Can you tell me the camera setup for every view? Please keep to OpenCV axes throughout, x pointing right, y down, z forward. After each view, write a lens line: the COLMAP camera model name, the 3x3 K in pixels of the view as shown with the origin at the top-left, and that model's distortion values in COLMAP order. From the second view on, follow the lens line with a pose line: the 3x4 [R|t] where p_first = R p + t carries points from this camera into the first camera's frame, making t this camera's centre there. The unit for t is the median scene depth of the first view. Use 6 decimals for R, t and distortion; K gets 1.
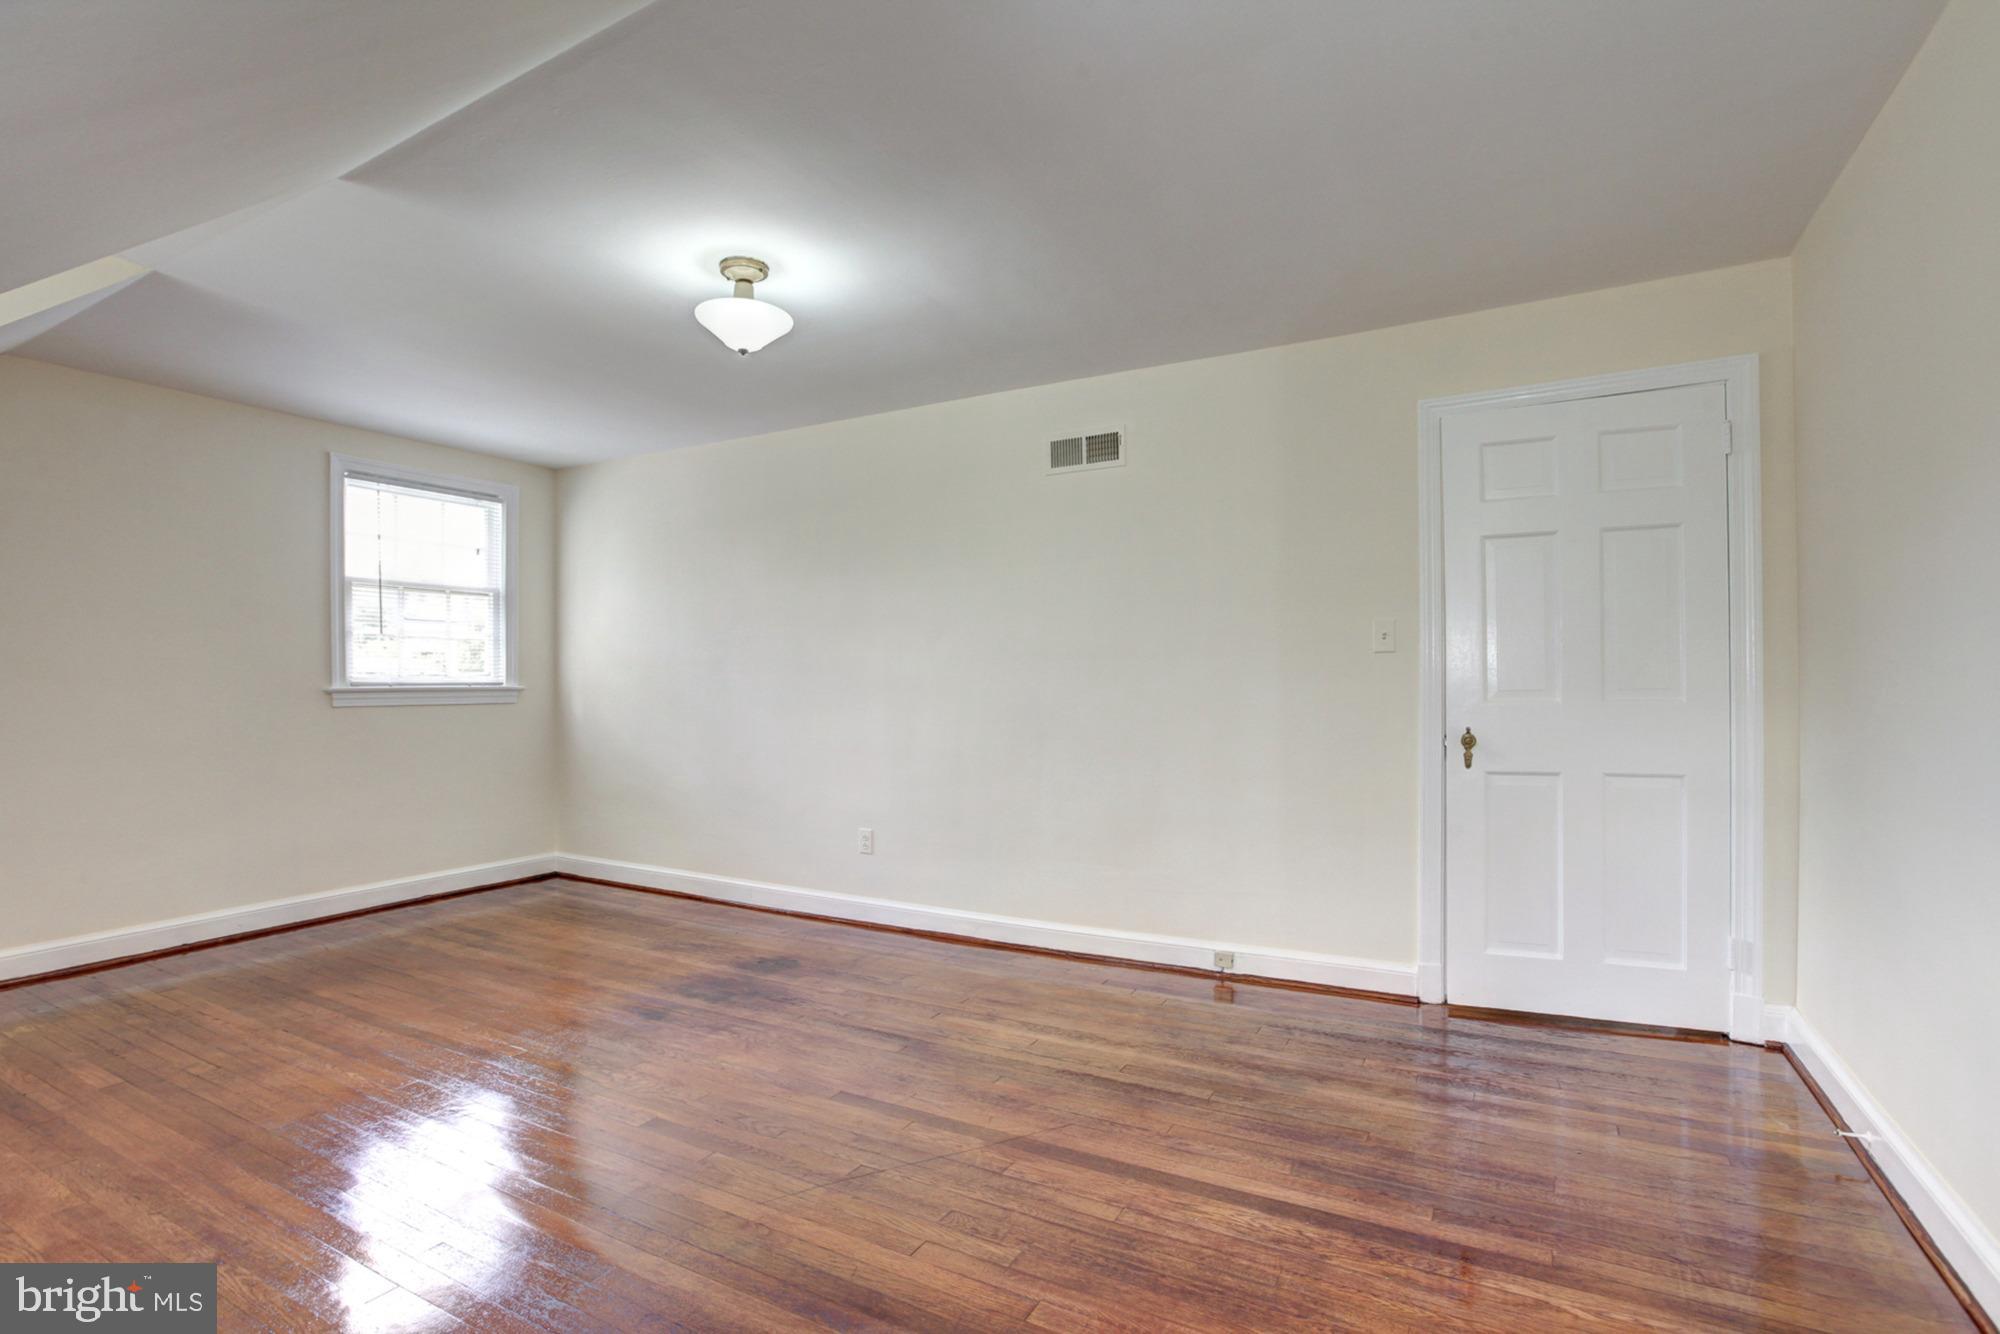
lens RADIAL K [[952.1, 0, 989.9], [0, 952.1, 675.3], [0, 0, 1]] dist [-0.058279, 0.021630]
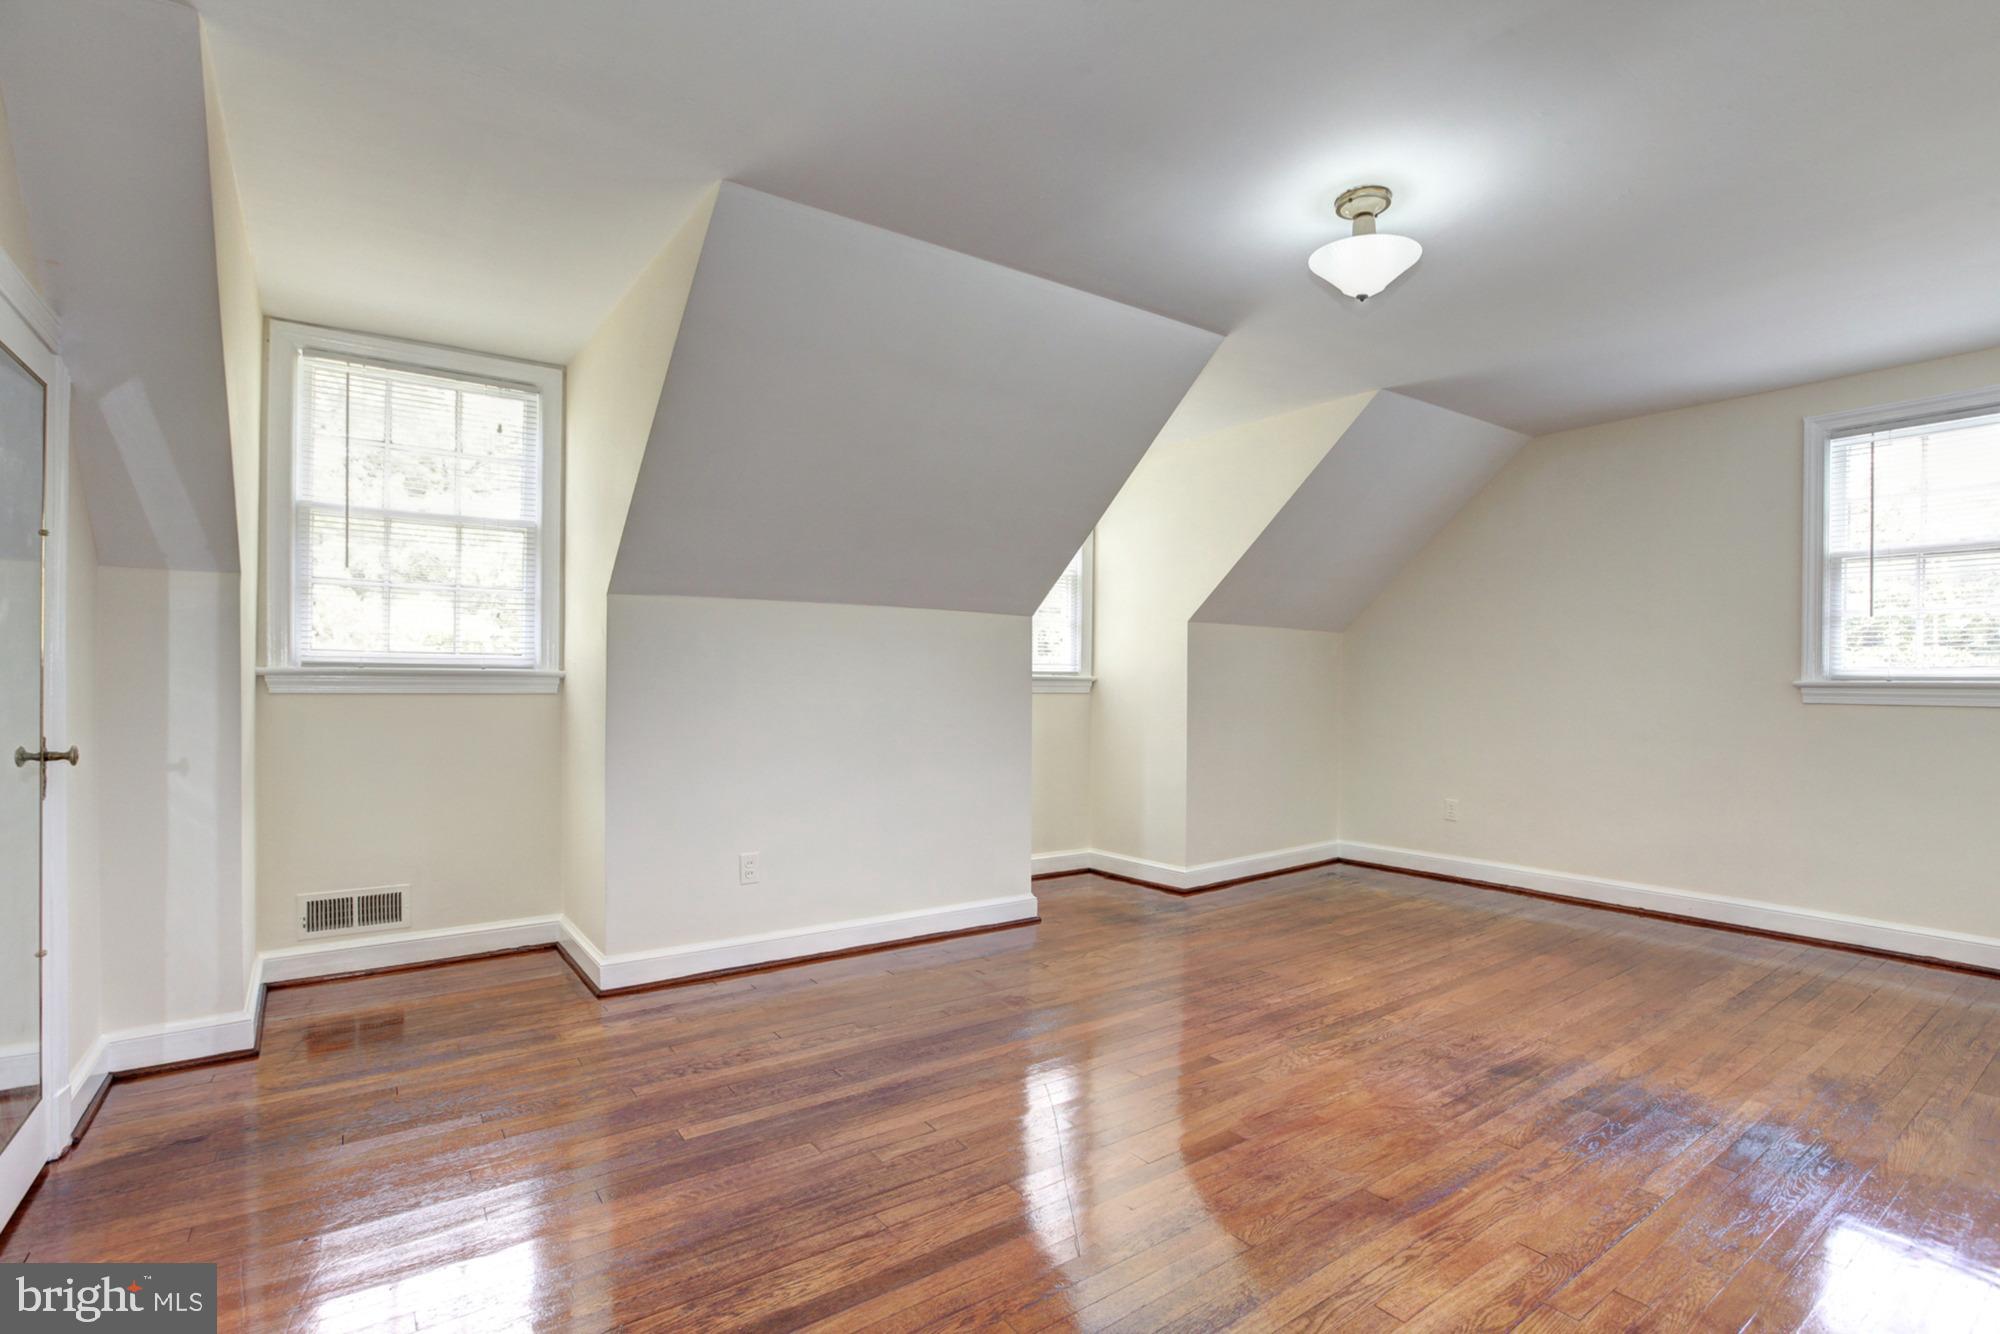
lens RADIAL K [[952.1, 0, 989.9], [0, 952.1, 675.3], [0, 0, 1]] dist [-0.058279, 0.021630]
pose [[-0.436199, 0.001457, -0.899849, 0.646054], [0.005266, 0.999986, -0.000933, 0.005717], [0.899835, -0.005145, -0.436201, 1.024644]]
